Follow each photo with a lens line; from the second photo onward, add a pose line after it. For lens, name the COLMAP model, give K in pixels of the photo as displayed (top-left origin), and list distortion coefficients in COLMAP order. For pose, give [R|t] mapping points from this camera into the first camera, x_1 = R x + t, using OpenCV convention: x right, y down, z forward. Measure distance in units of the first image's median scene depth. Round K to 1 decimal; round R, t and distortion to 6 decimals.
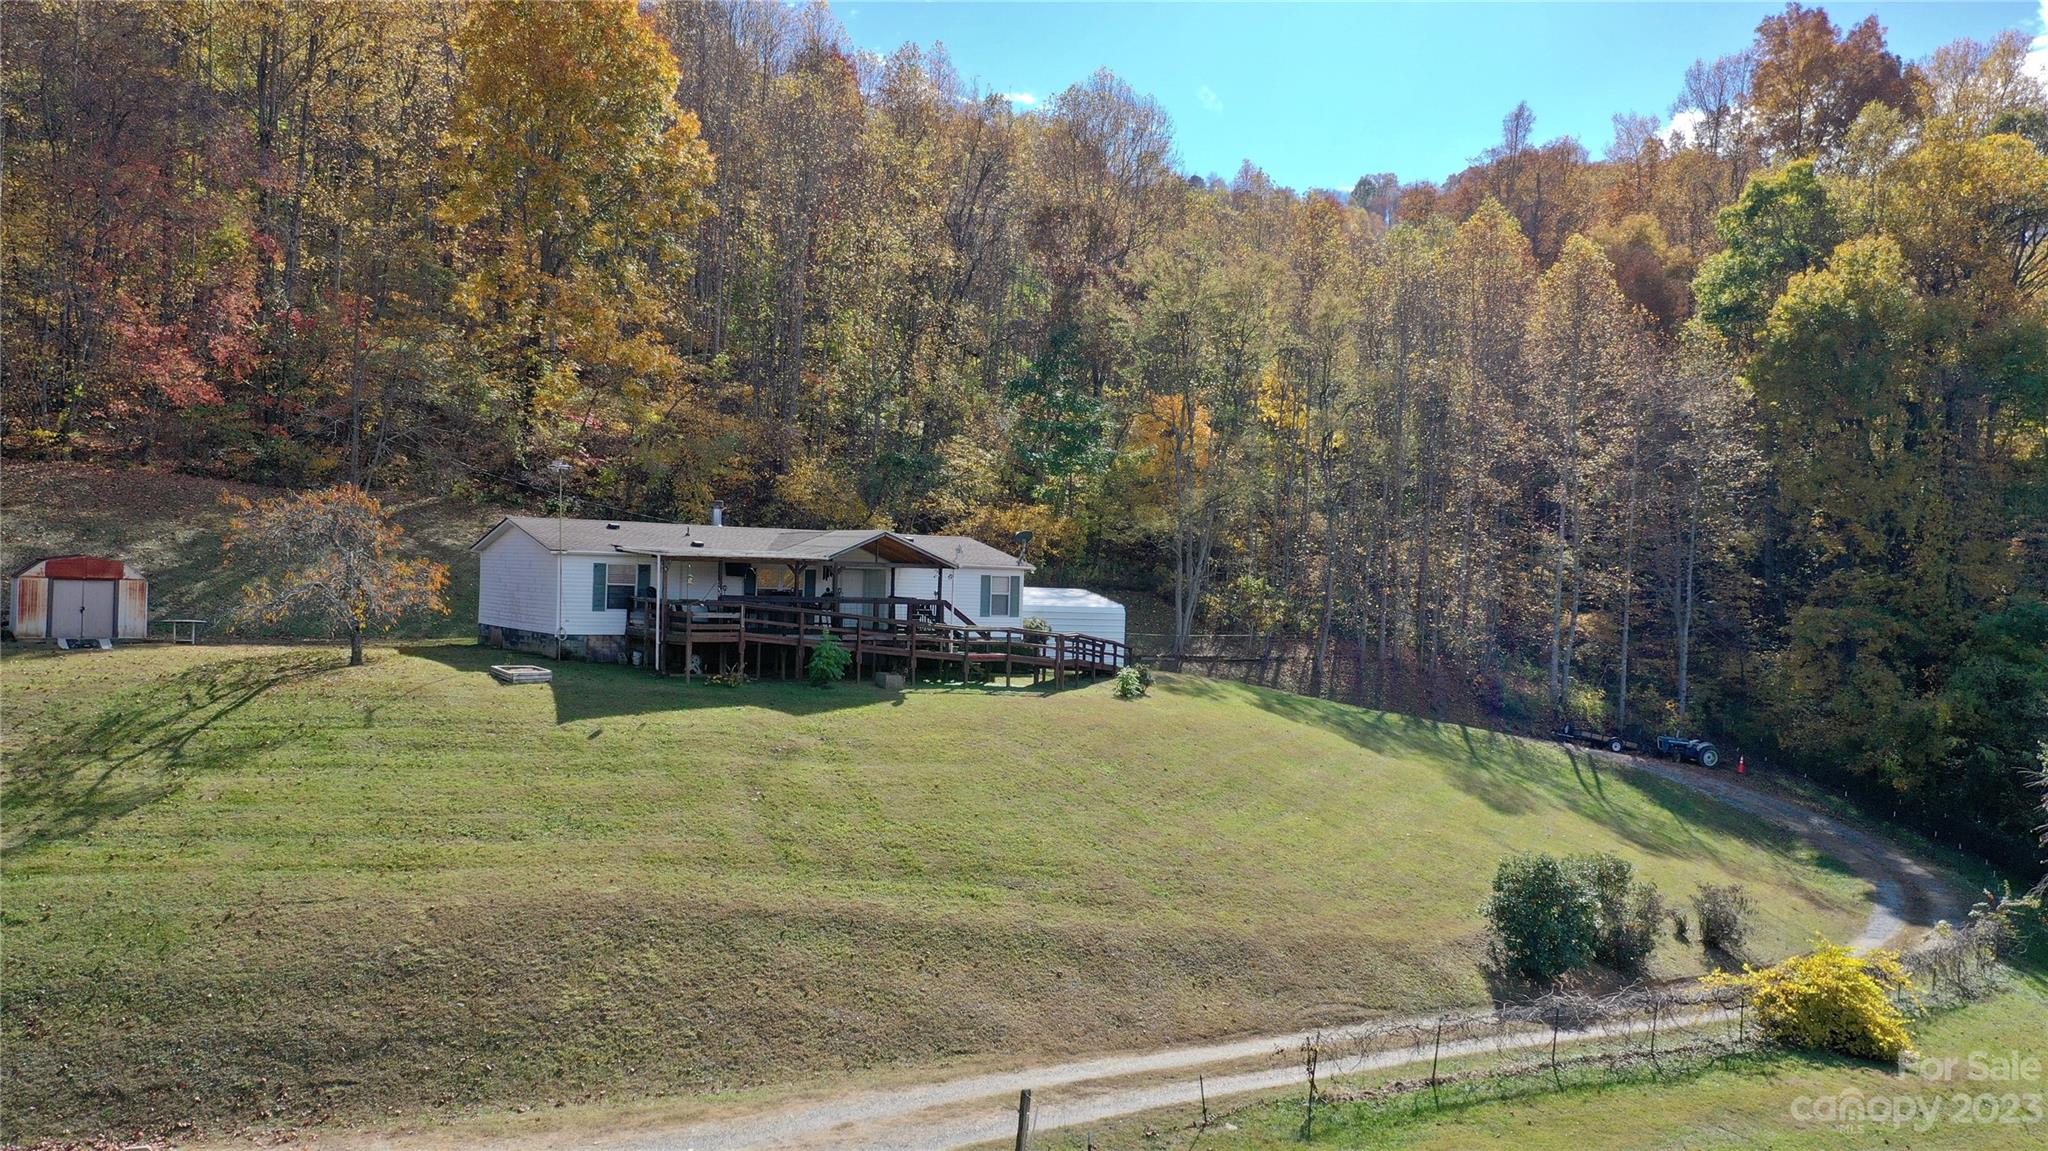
lens RADIAL K [[1607.7, 0, 1017.9], [0, 1607.7, 592.9], [0, 0, 1]] dist [-0.005221, -0.005766]
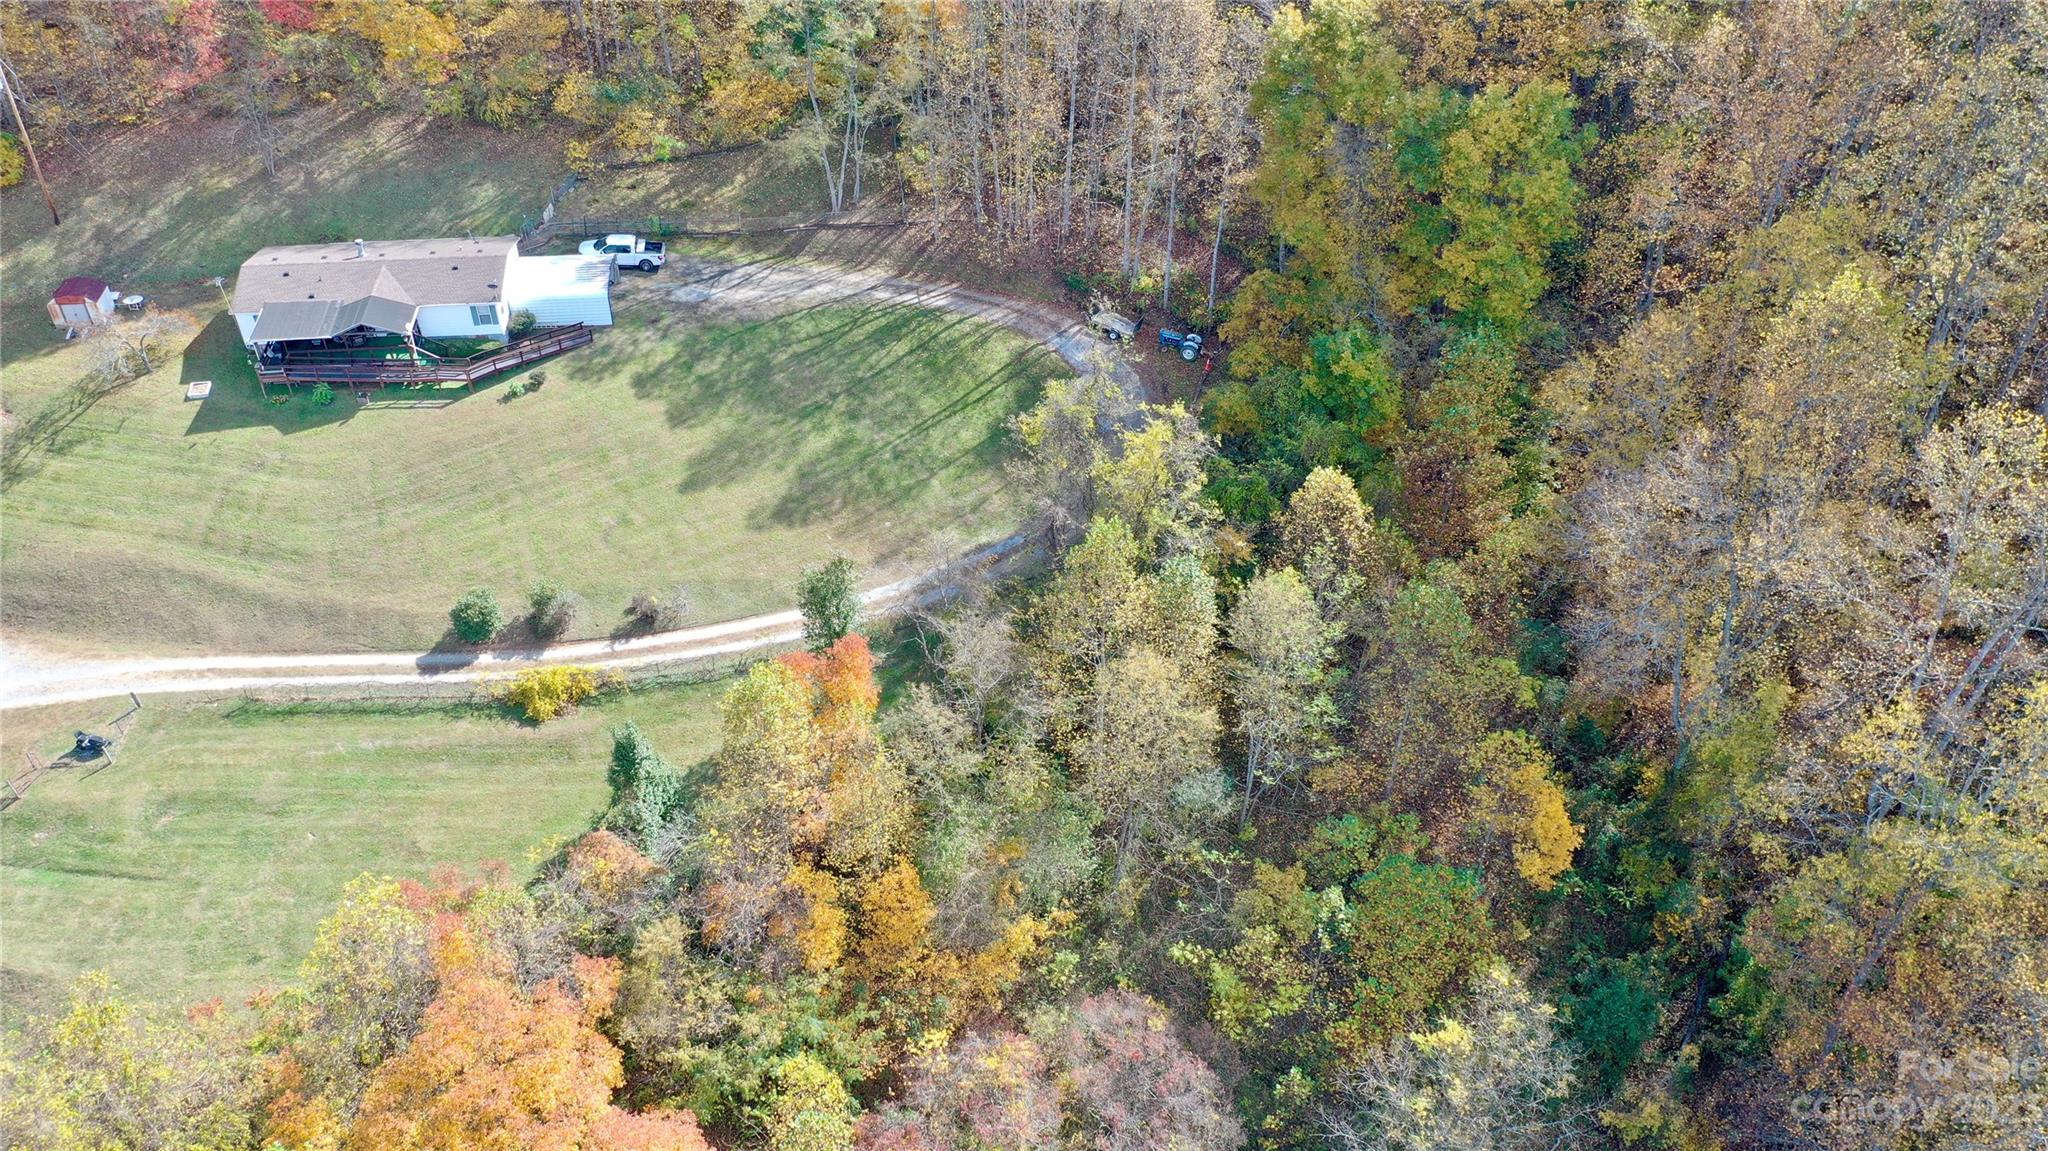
lens RADIAL K [[1607.7, 0, 1017.6], [0, 1607.7, 586.6], [0, 0, 1]] dist [-0.005221, -0.005766]
pose [[0.878307, 0.284714, -0.384076, 2.039923], [0.020180, 0.780551, 0.624766, -1.380995], [0.477670, -0.556488, 0.679818, -0.229403]]
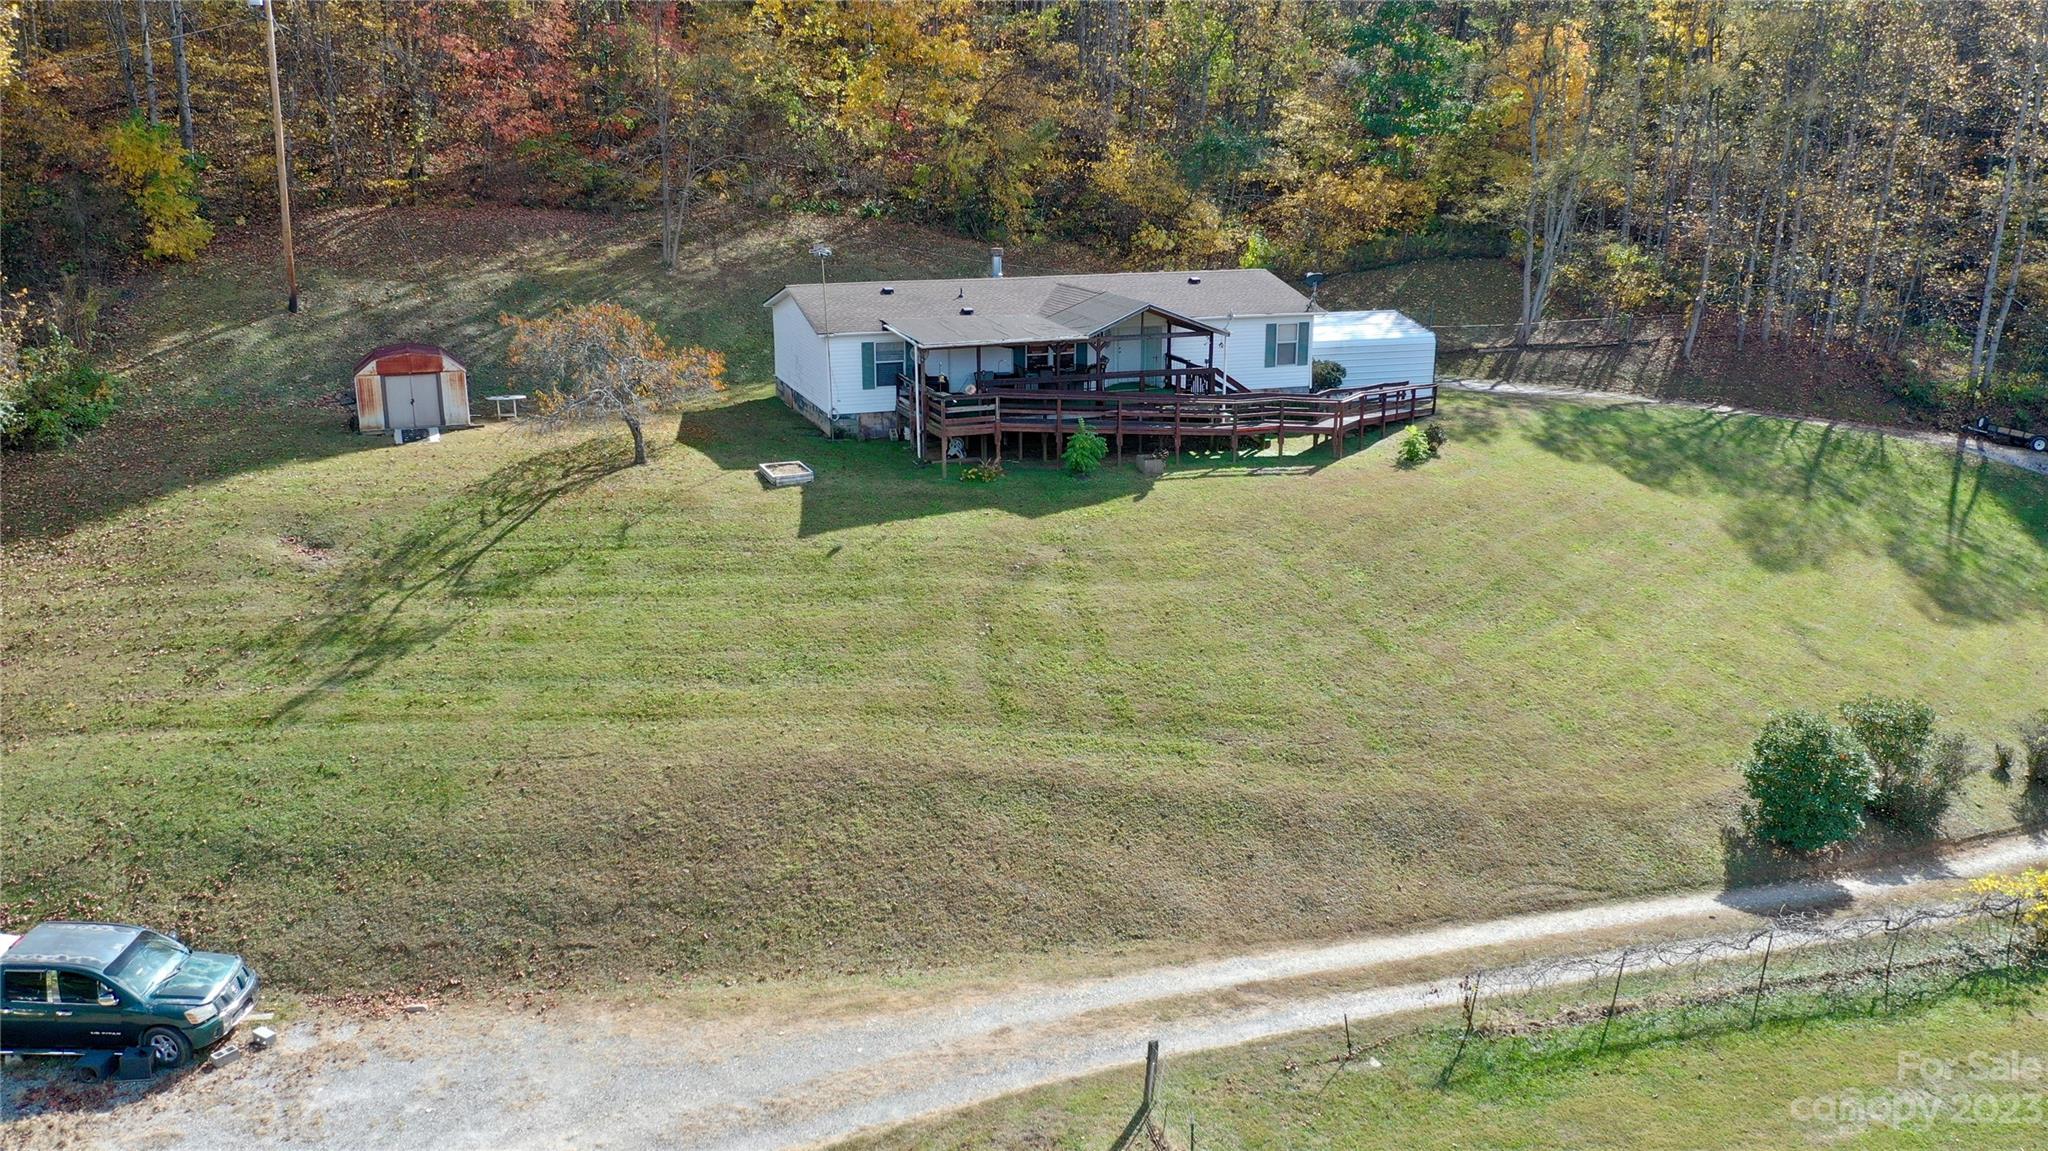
lens RADIAL K [[1607.7, 0, 1019.3], [0, 1607.7, 586.2], [0, 0, 1]] dist [-0.005221, -0.005766]
pose [[0.968901, 0.038206, -0.244483, 0.112157], [0.027852, 0.964892, 0.261167, -0.172216], [0.245878, -0.259854, 0.933820, 0.050438]]
